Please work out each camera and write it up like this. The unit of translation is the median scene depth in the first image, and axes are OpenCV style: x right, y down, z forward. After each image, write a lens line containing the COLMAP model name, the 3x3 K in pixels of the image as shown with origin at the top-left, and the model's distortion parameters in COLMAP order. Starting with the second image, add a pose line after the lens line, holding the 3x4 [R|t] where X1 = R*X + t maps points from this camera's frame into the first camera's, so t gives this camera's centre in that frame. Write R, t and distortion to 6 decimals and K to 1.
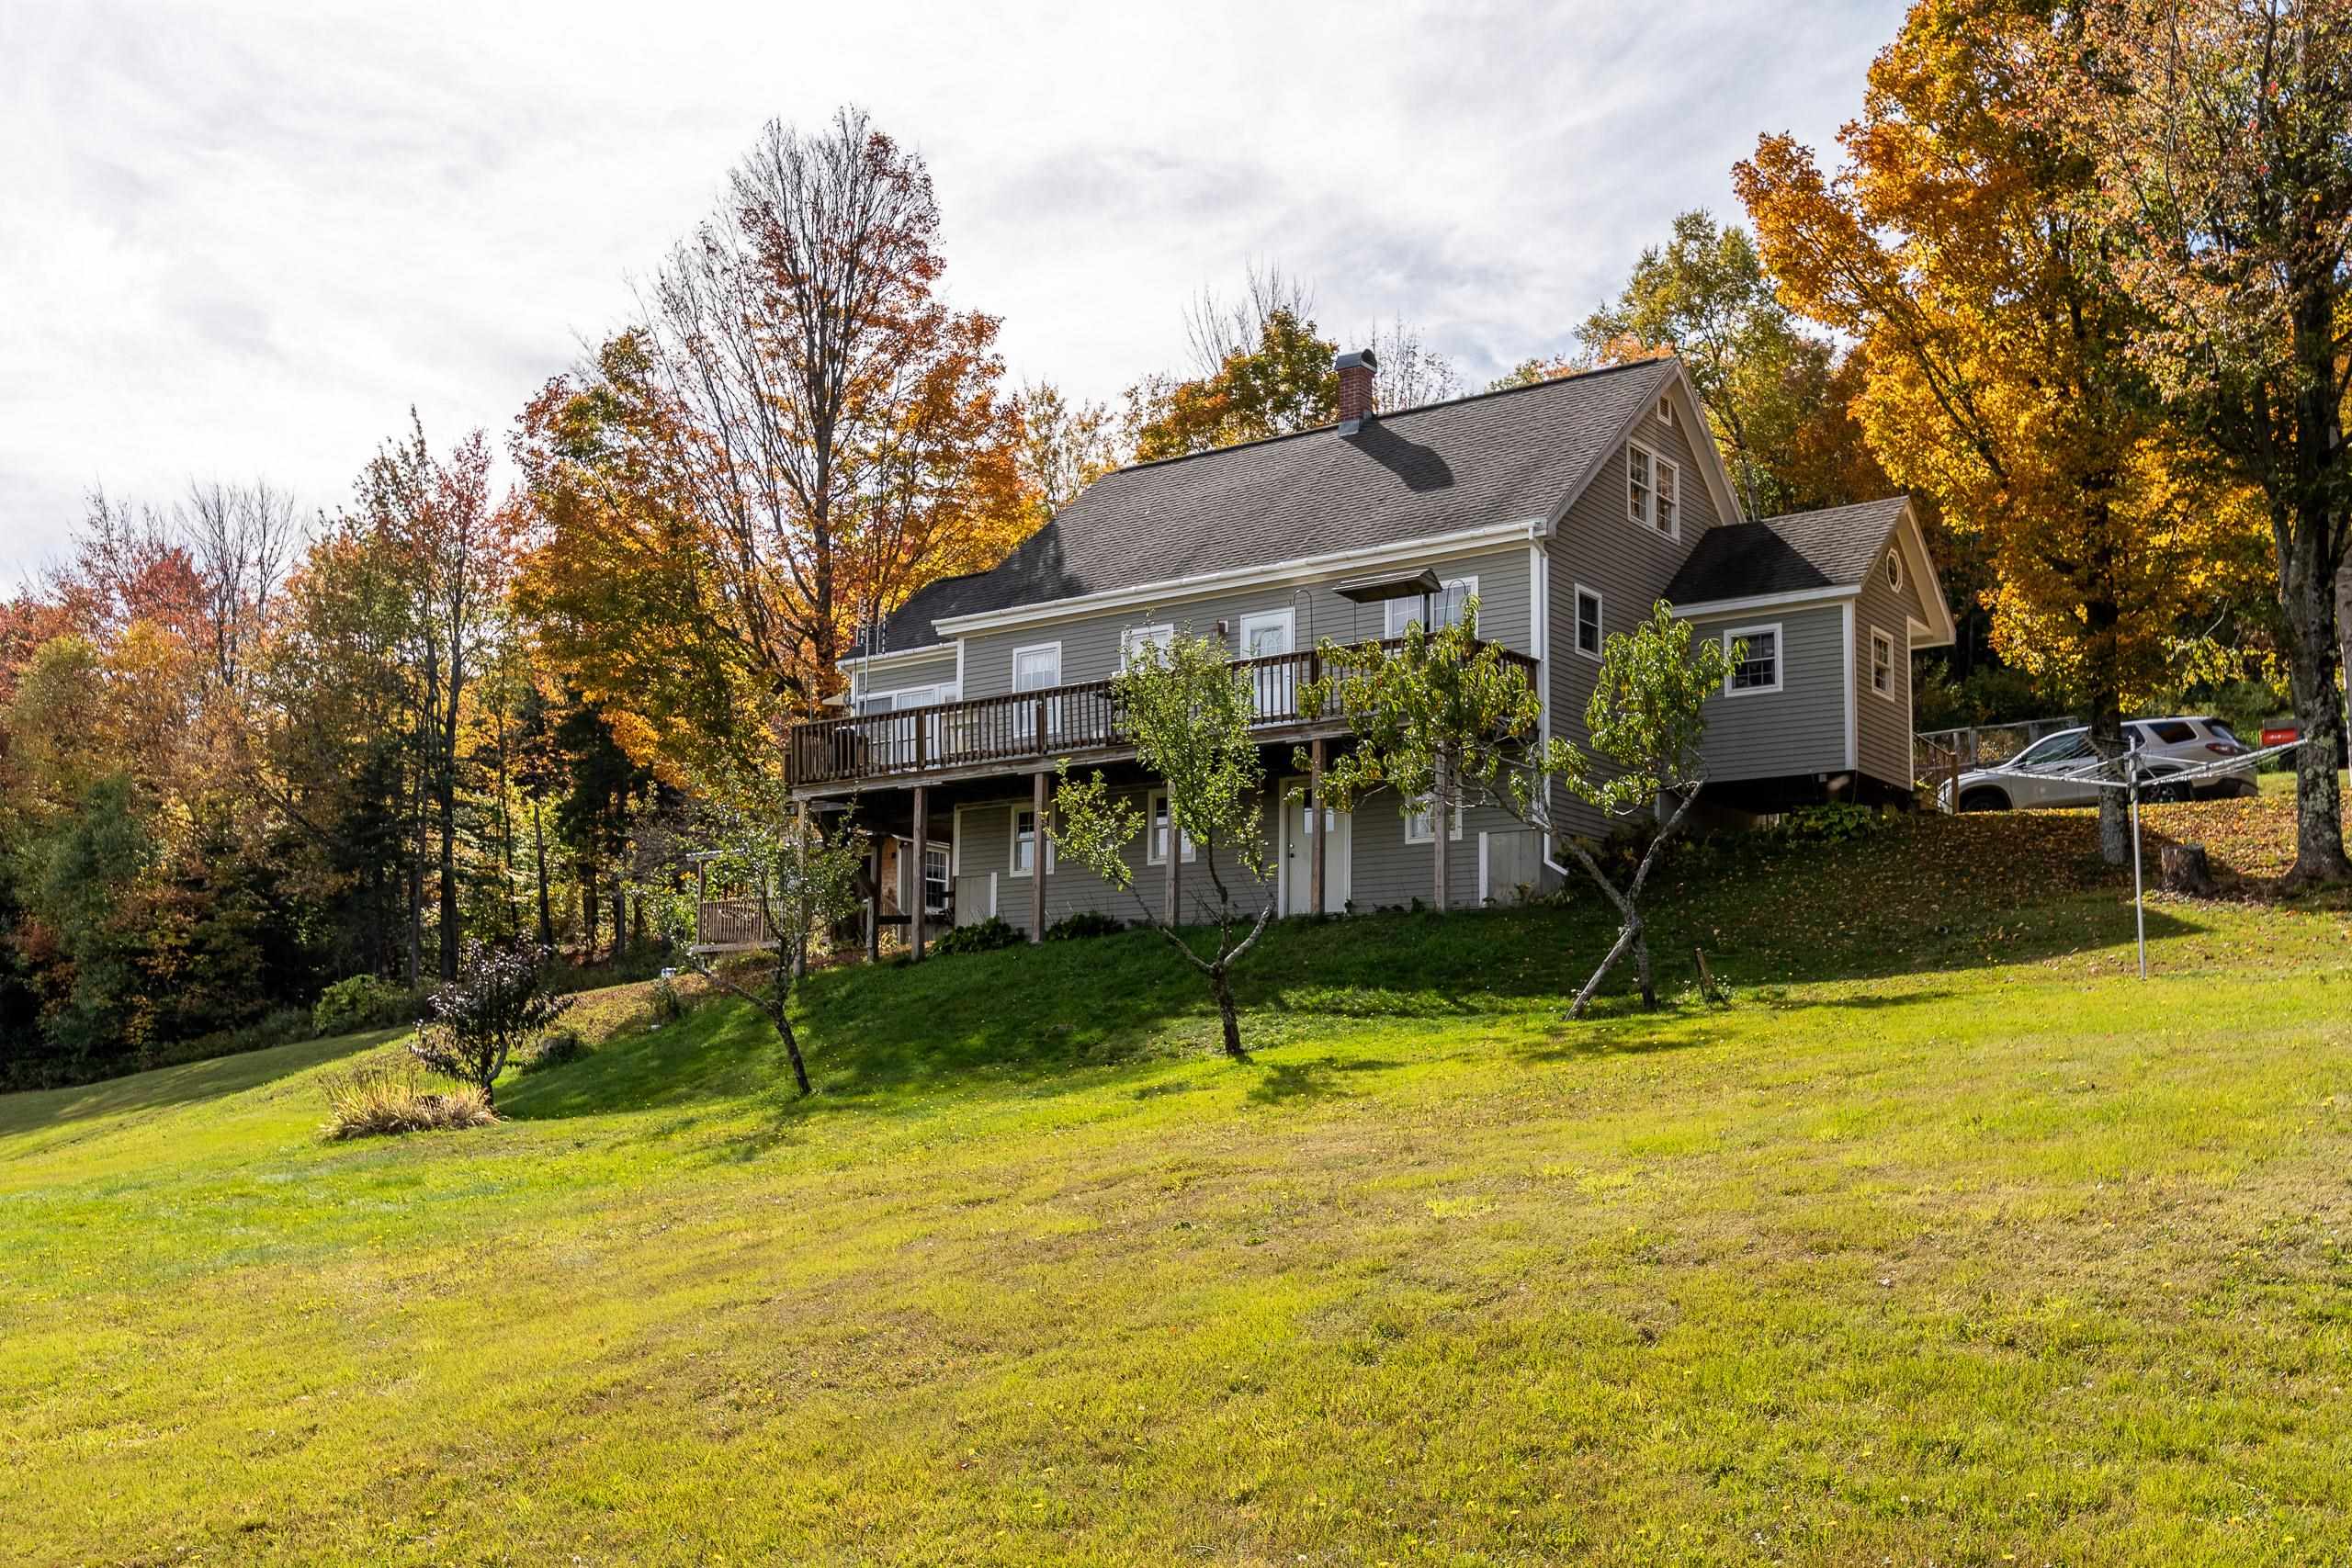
lens RADIAL K [[2012.8, 0, 1177.1], [0, 2012.8, 803.0], [0, 0, 1]] dist [-0.000449, -0.001459]
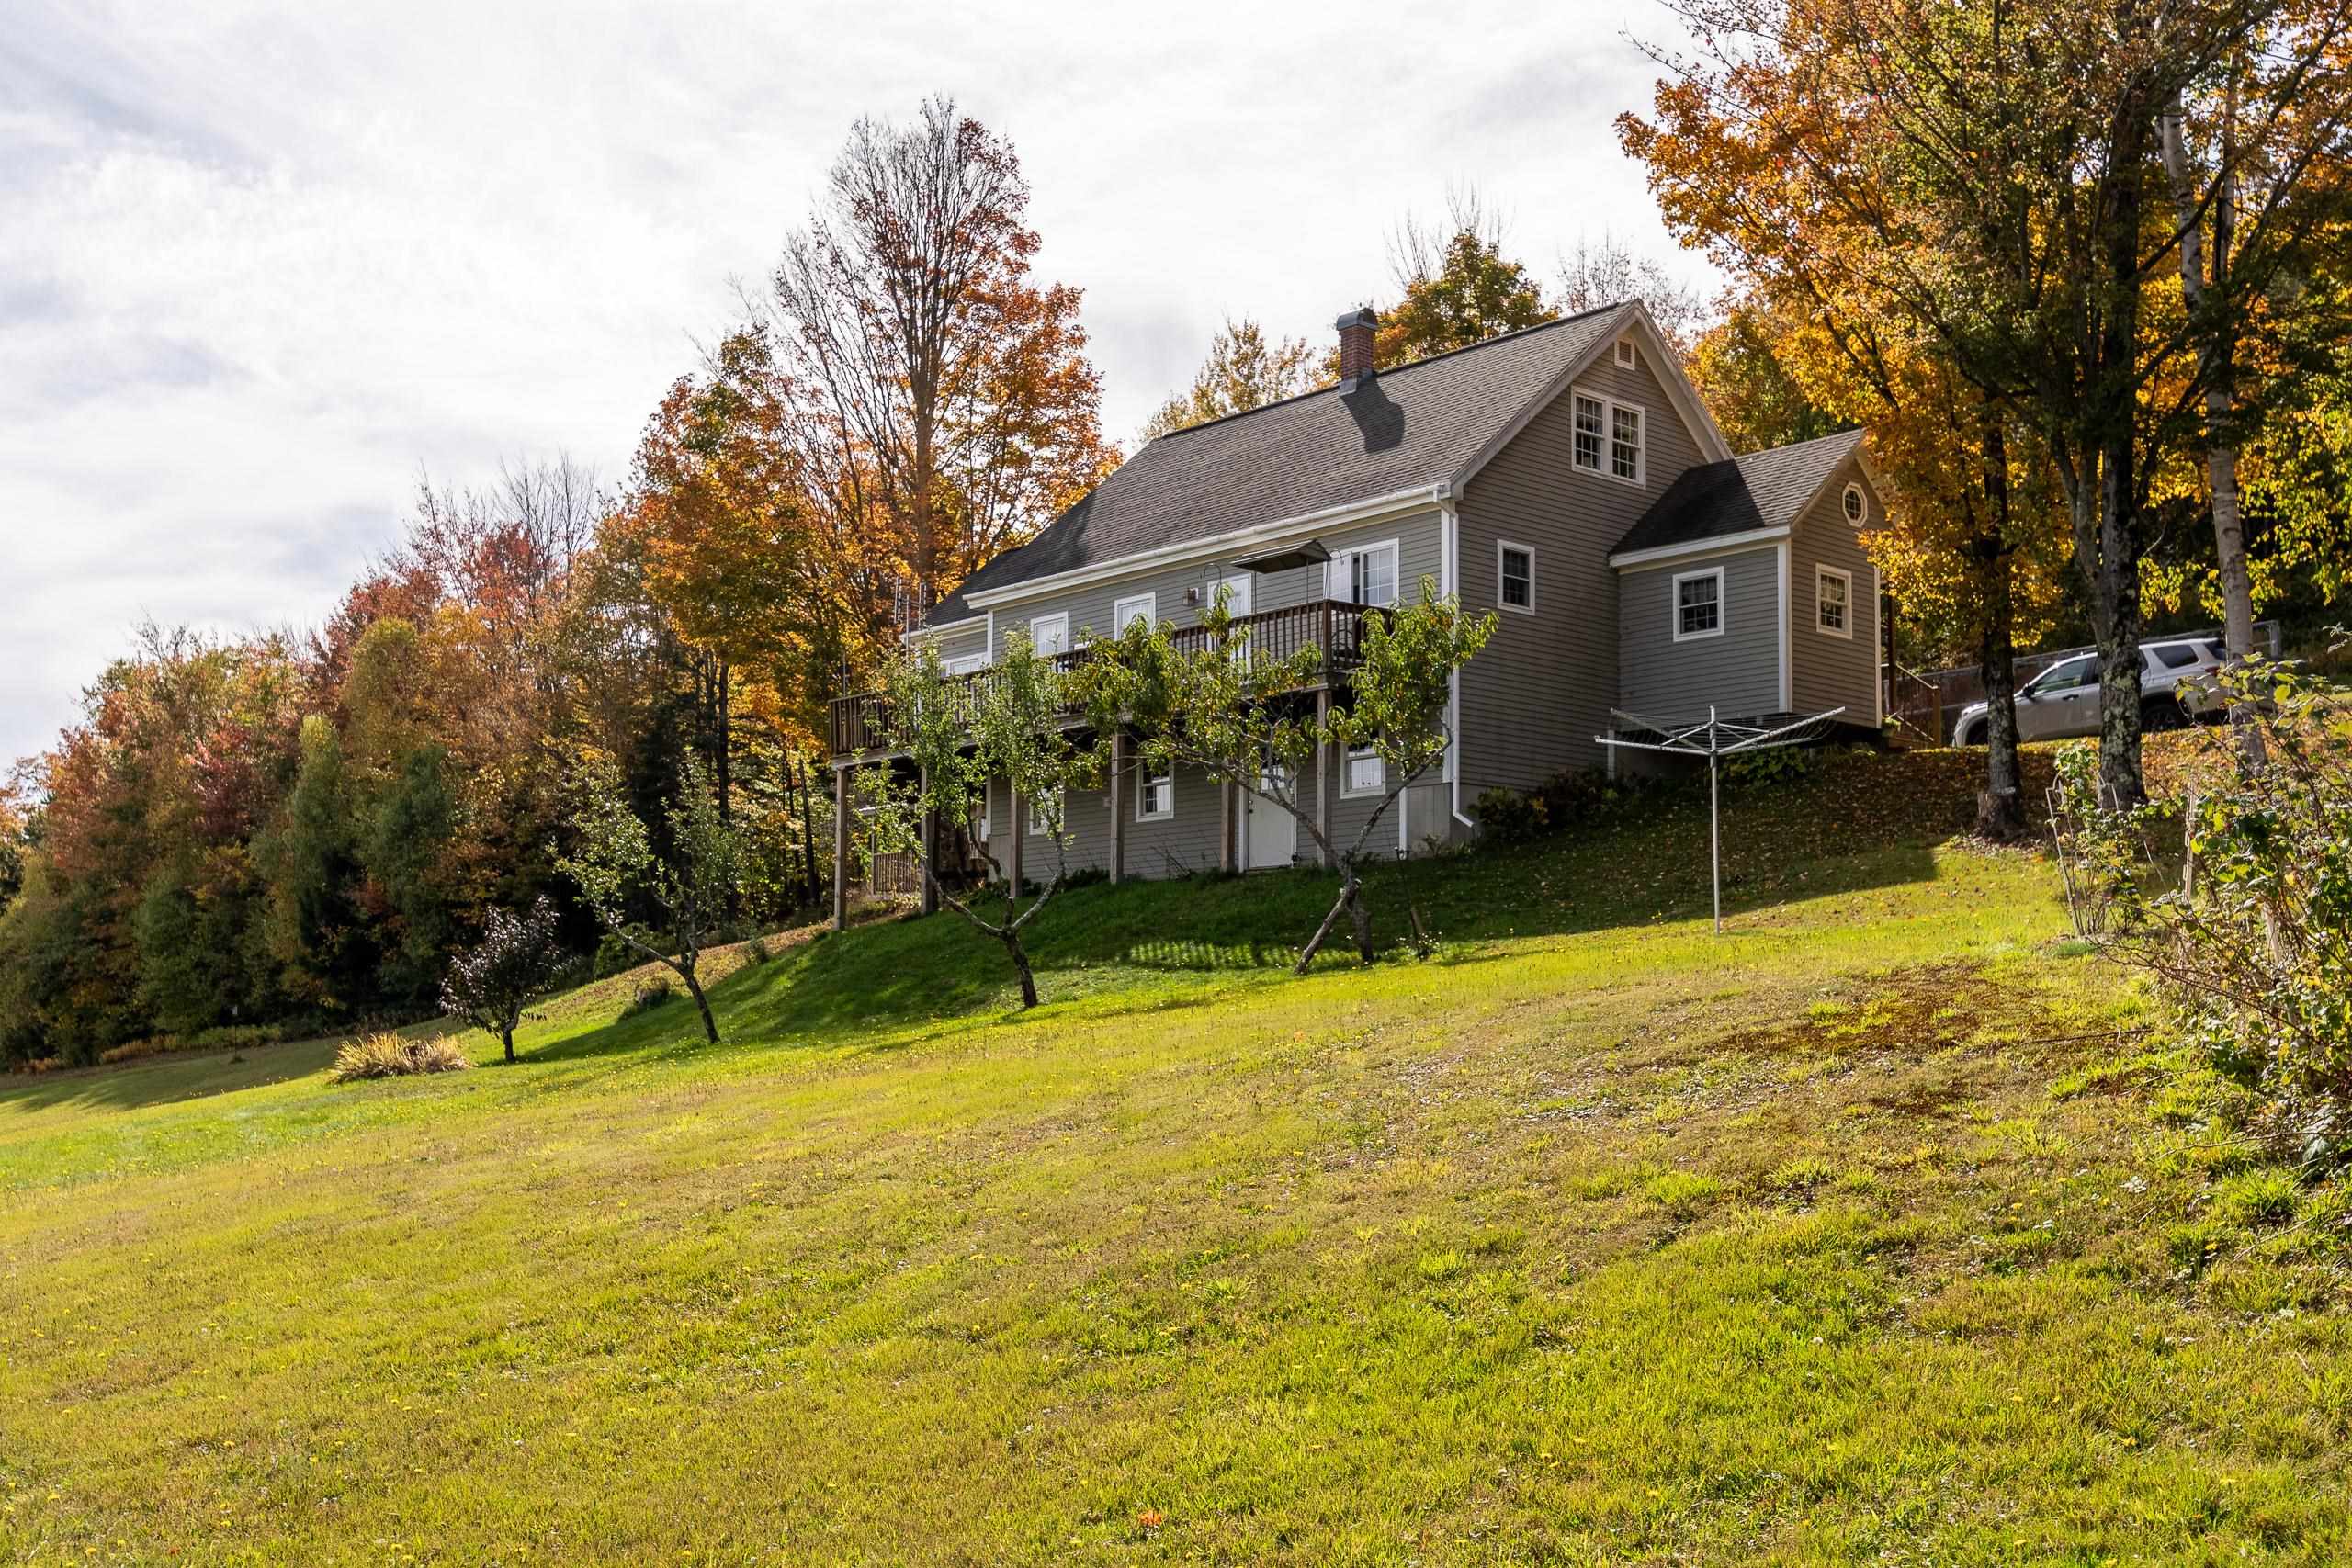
lens RADIAL K [[2097.3, 0, 1176.0], [0, 2097.3, 784.0], [0, 0, 1]] dist [0.009082, -0.000301]
pose [[0.977902, -0.028983, -0.207046, 0.226619], [0.035185, 0.999034, 0.026336, -0.016779], [0.206082, -0.033039, 0.977977, -0.071737]]
